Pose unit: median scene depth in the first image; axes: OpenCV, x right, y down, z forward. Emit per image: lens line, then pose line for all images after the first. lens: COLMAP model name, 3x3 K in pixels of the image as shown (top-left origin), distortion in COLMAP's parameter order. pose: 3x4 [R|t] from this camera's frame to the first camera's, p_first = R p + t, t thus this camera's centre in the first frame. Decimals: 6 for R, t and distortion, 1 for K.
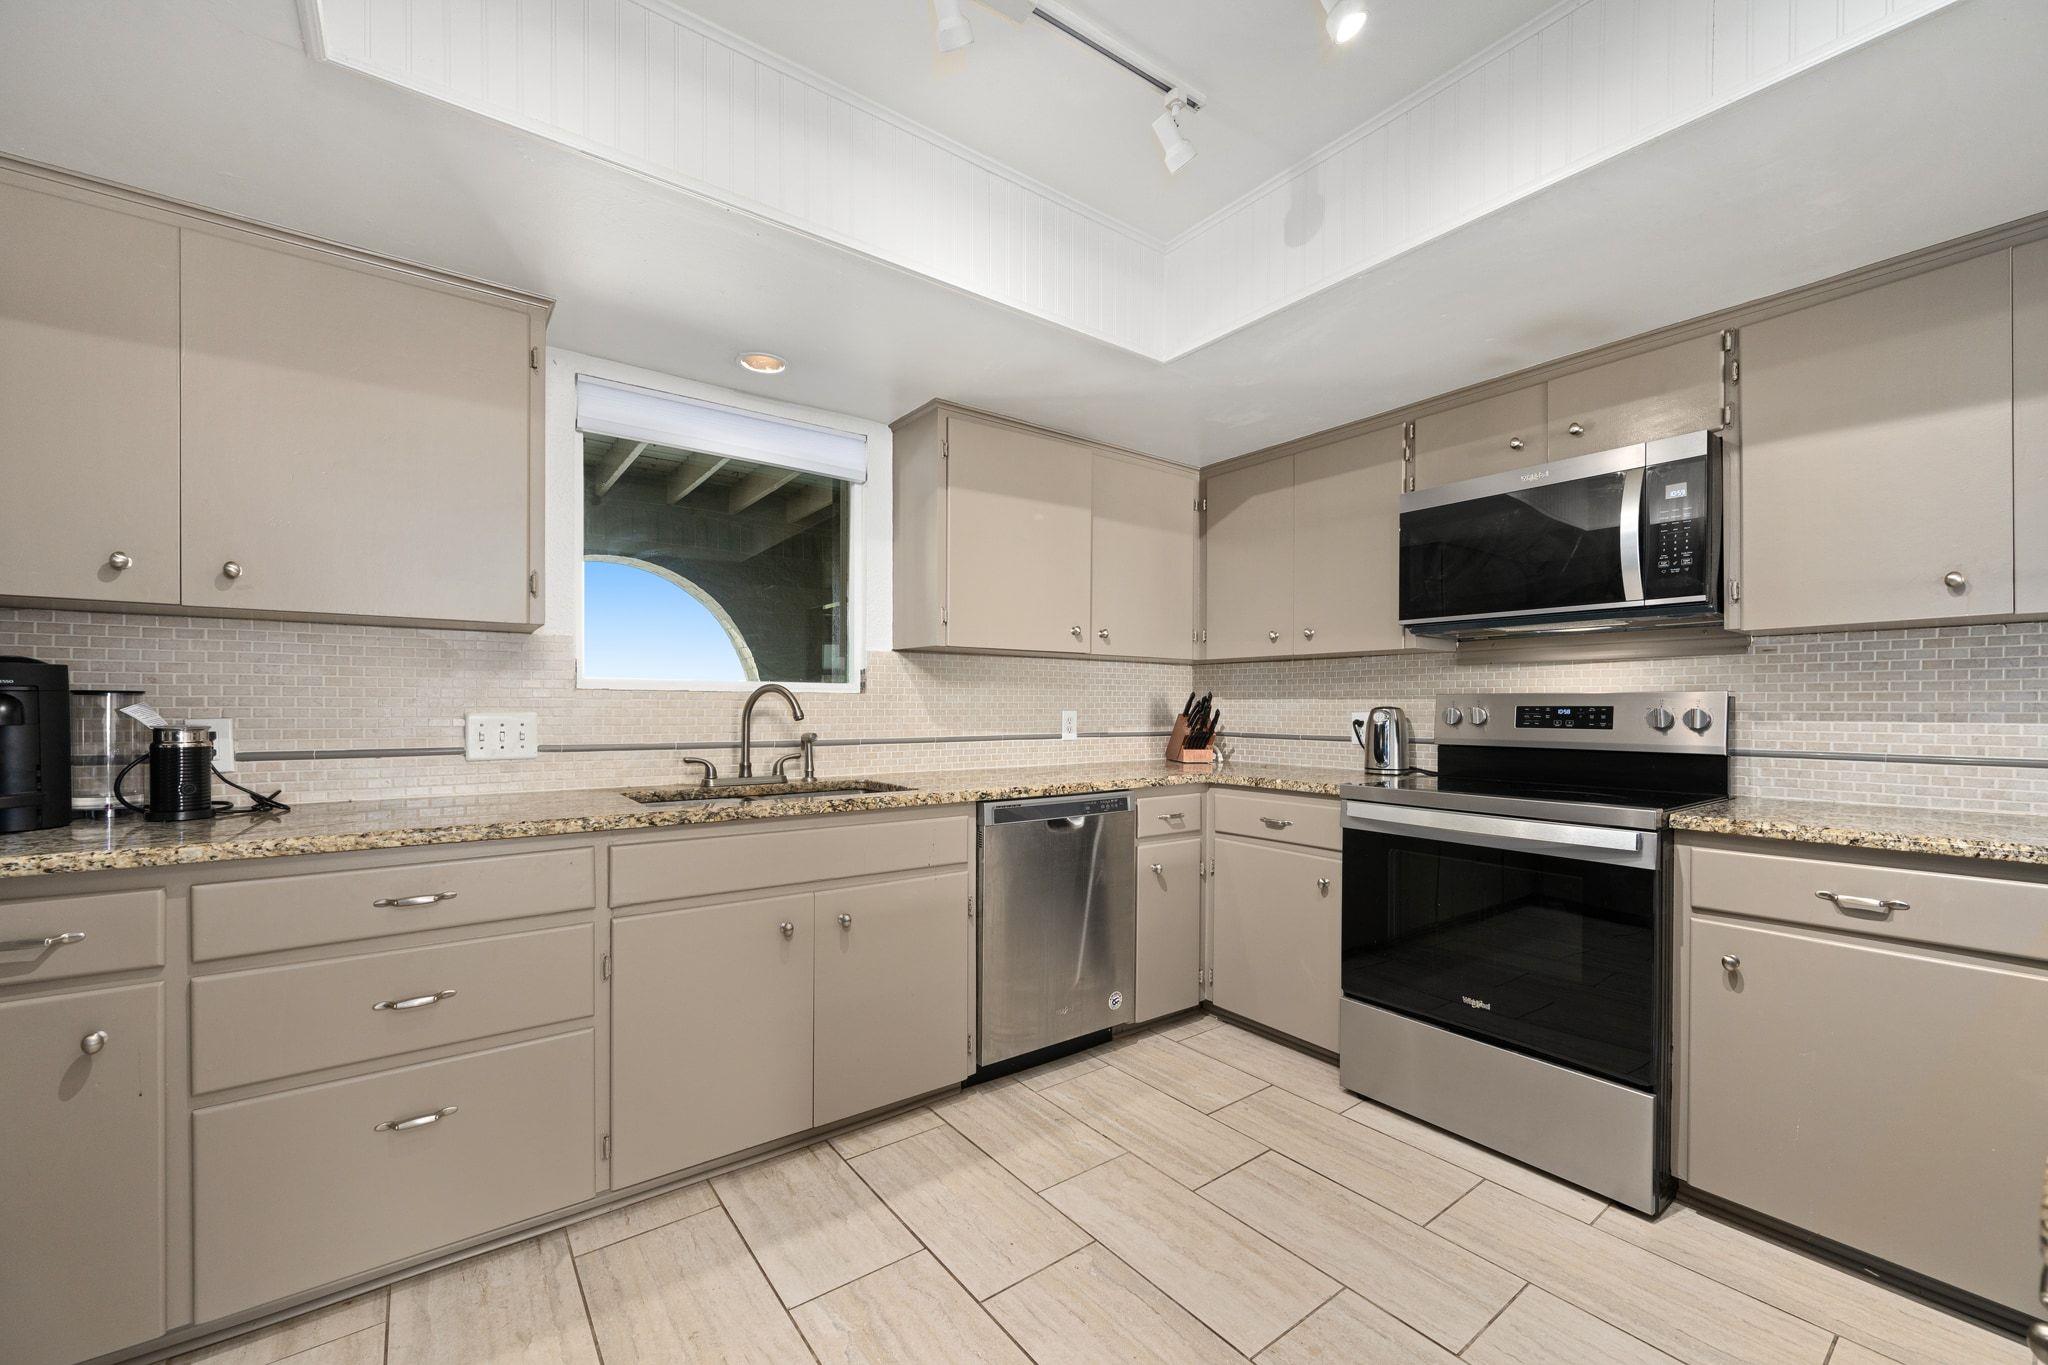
lens RADIAL K [[802.9, 0, 1020.2], [0, 802.9, 710.7], [0, 0, 1]] dist [-0.001630, -0.000143]
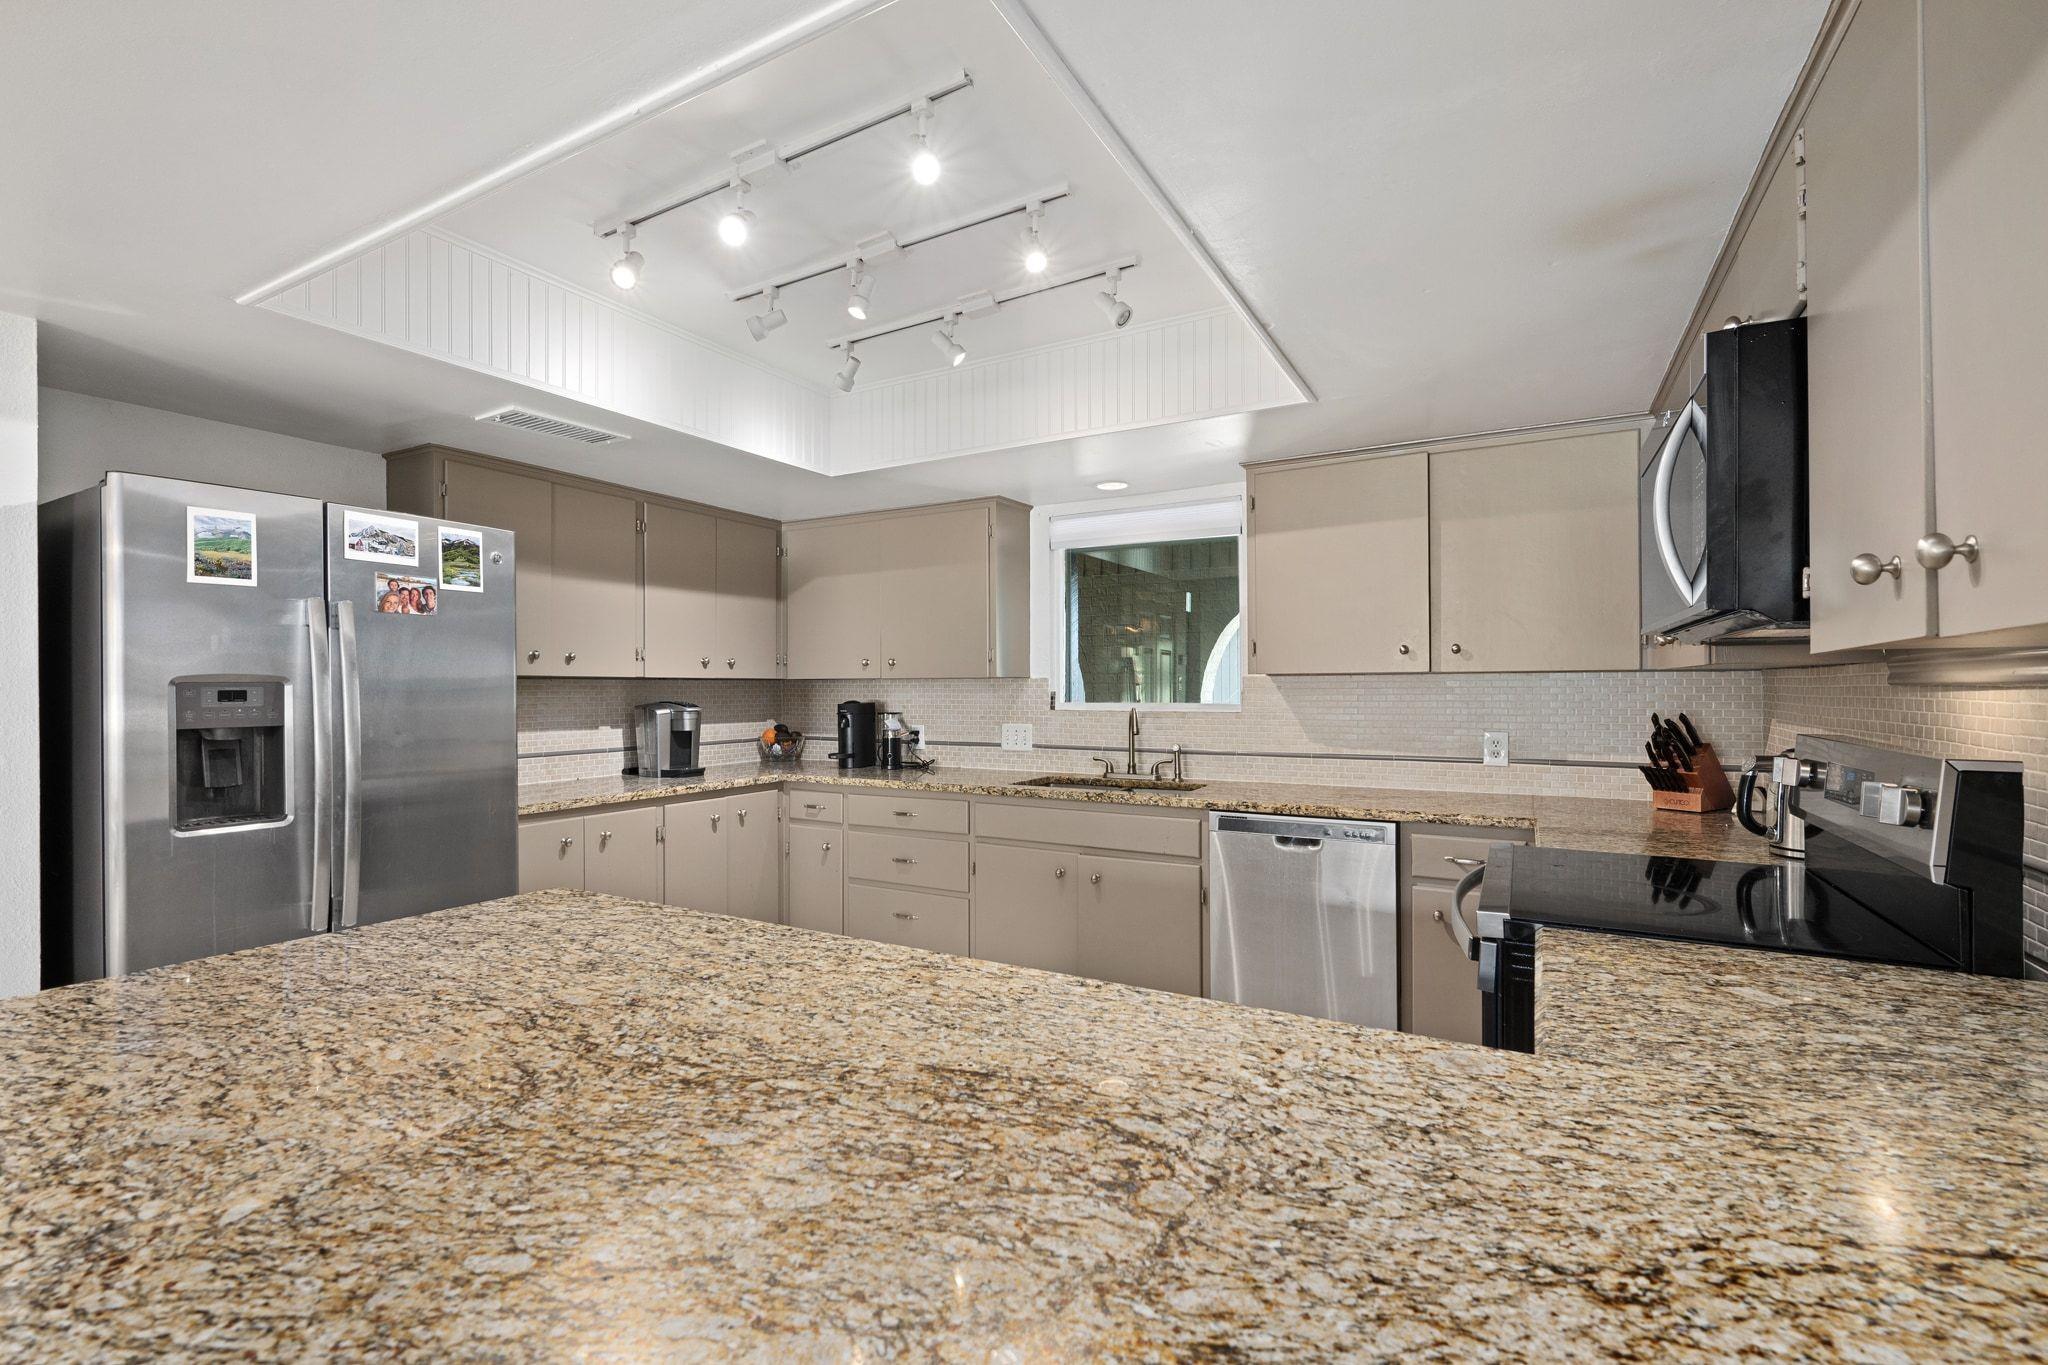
lens RADIAL K [[891.3, 0, 1024.5], [0, 891.3, 681.5], [0, 0, 1]] dist [-0.000933, -0.000021]
pose [[0.417916, -0.011959, -0.908407, 1.052824], [0.000251, 0.999915, -0.013048, -0.060693], [0.908486, 0.005225, 0.417884, 0.193829]]
